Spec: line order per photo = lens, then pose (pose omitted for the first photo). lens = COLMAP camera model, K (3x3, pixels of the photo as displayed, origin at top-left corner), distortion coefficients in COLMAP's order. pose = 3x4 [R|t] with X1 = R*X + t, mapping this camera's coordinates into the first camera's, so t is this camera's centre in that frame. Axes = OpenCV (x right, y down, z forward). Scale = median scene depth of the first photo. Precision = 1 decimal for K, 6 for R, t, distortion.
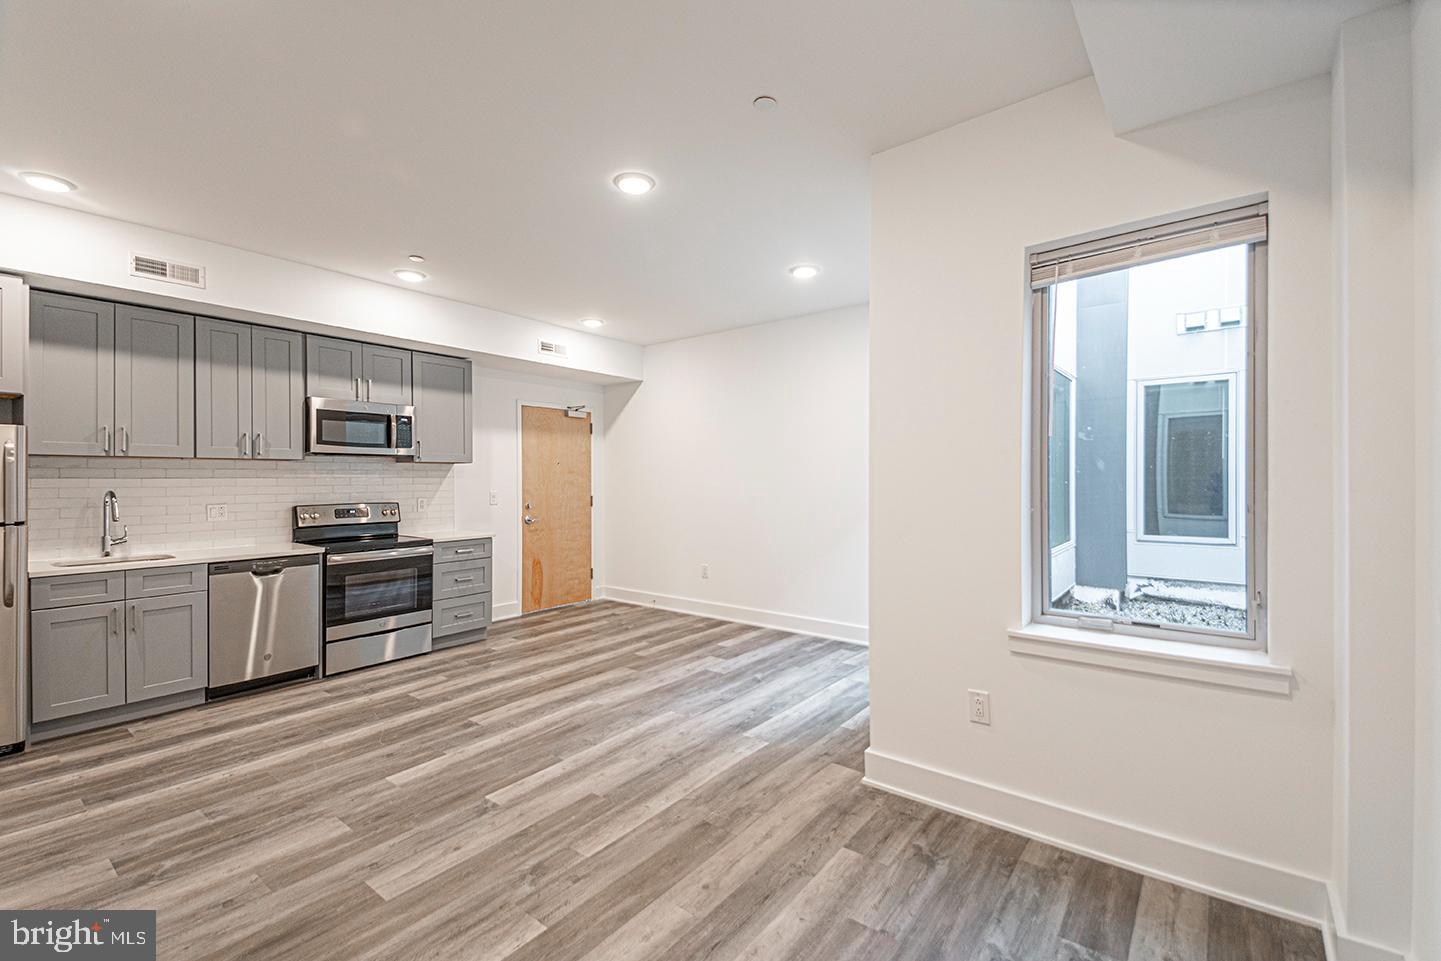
lens RADIAL K [[662.7, 0, 720.5], [0, 662.7, 480.5], [0, 0, 1]] dist [0.067409, -0.045266]
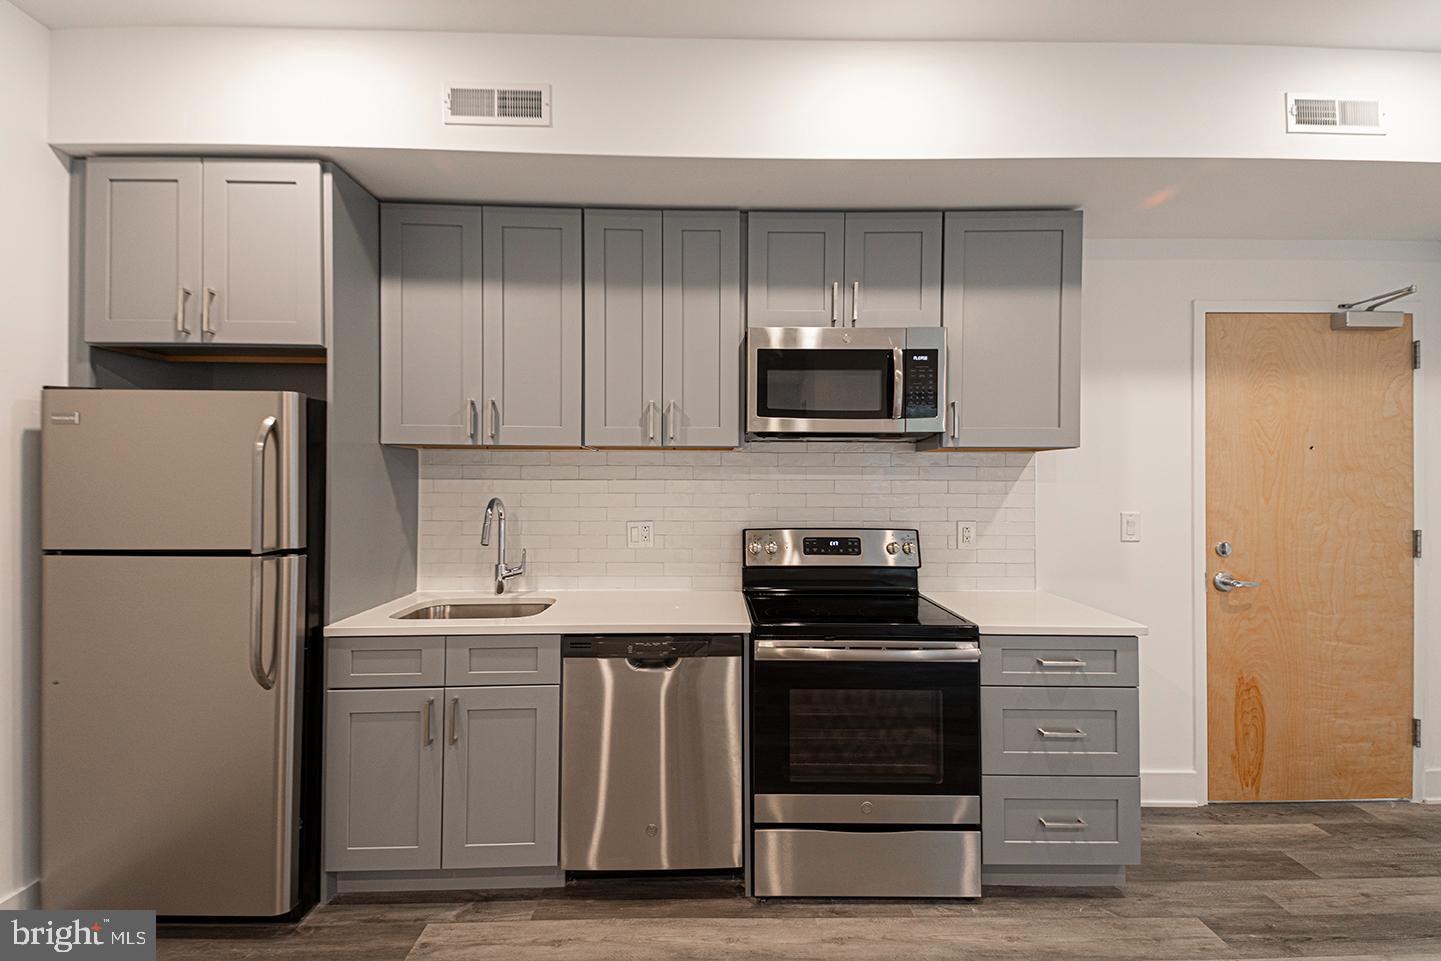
lens RADIAL K [[612.3, 0, 702.5], [0, 612.3, 478.4], [0, 0, 1]] dist [0.062945, -0.029534]
pose [[0.635133, 0.000978, -0.772402, -0.276602], [-0.007863, 0.999956, -0.005200, -0.002696], [0.772362, 0.009376, 0.635113, 0.715885]]
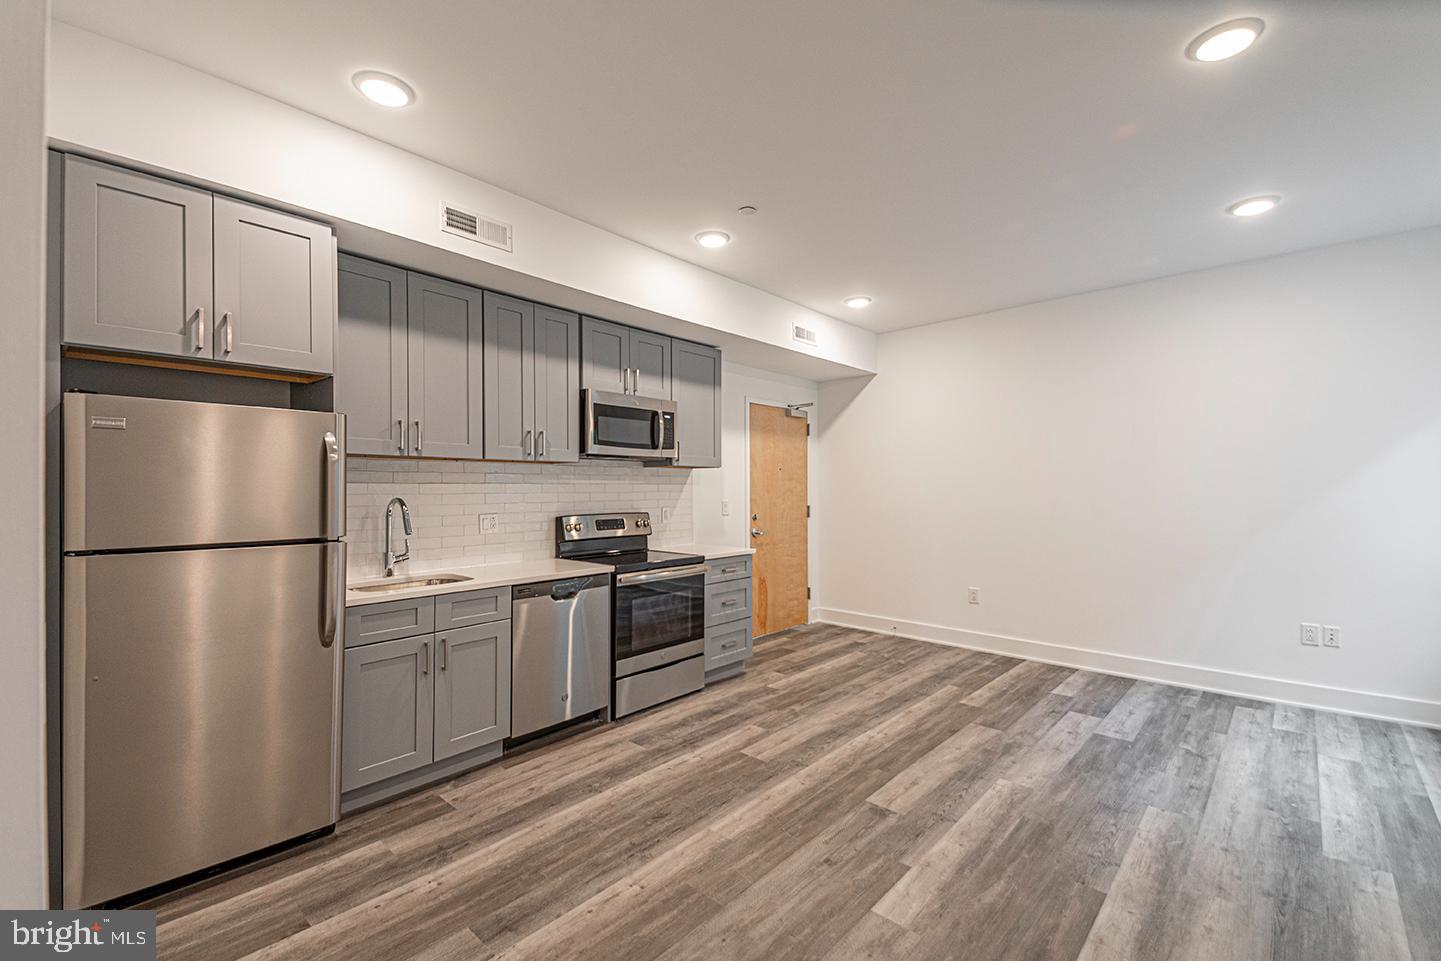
lens RADIAL K [[640.2, 0, 699.4], [0, 640.2, 487.0], [0, 0, 1]] dist [0.075594, -0.043468]
pose [[0.996884, 0.000496, -0.078879, -0.431667], [-0.000962, 0.999982, -0.005866, 0.005488], [0.078874, 0.005924, 0.996867, 0.215322]]
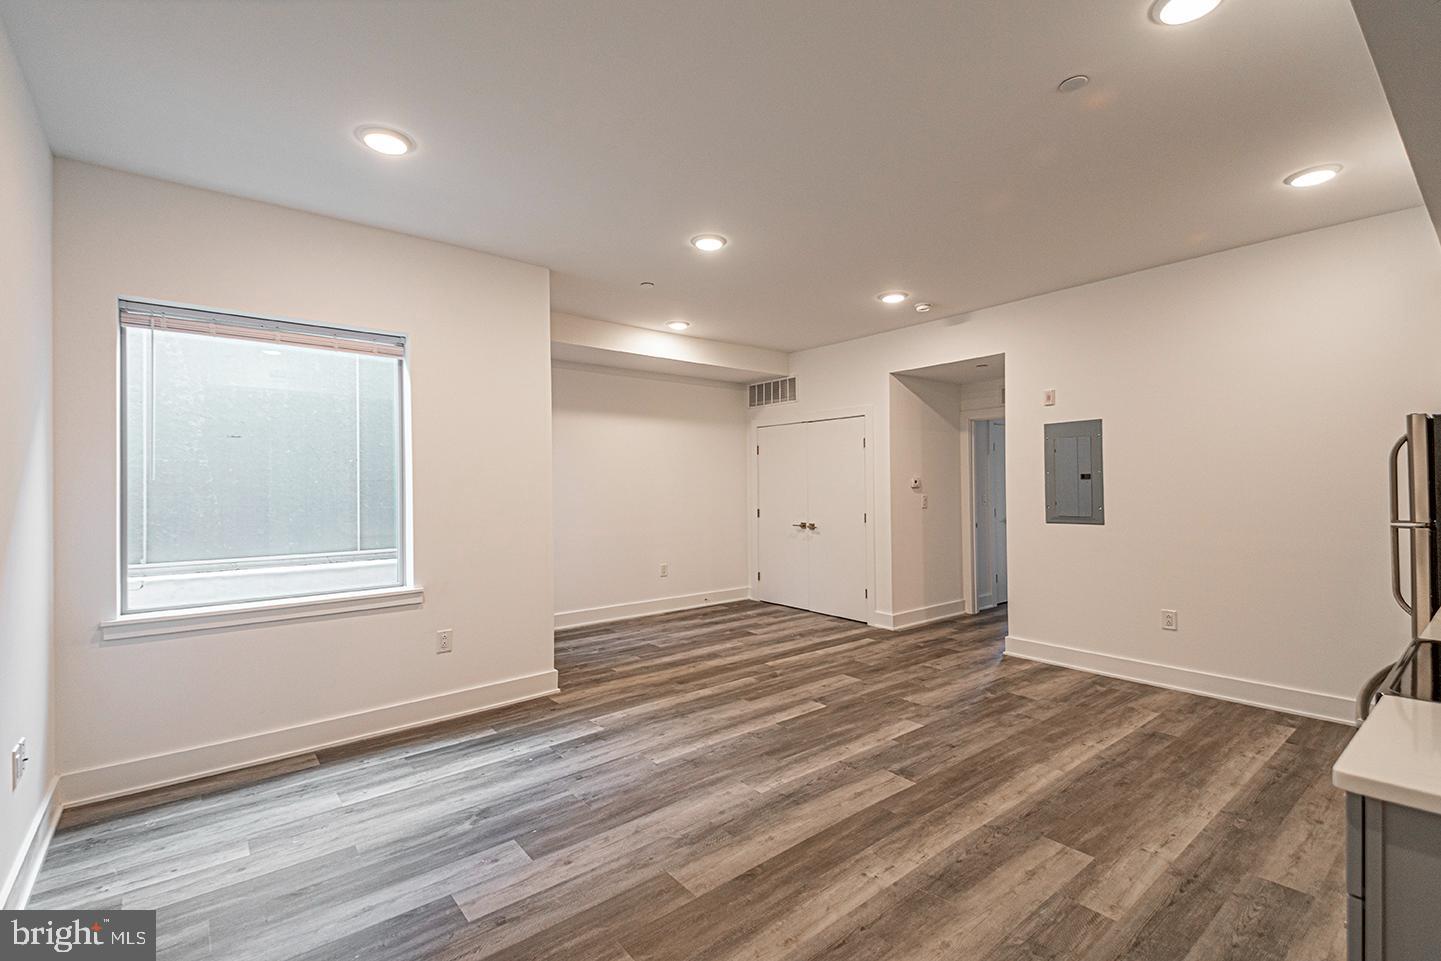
lens RADIAL K [[634.8, 0, 748.3], [0, 634.8, 479.8], [0, 0, 1]] dist [0.087982, -0.054903]
pose [[-0.986158, 0.015401, 0.165089, -0.269520], [0.014729, 0.999877, -0.005298, 0.011968], [-0.165151, -0.002793, -0.986264, 1.498146]]
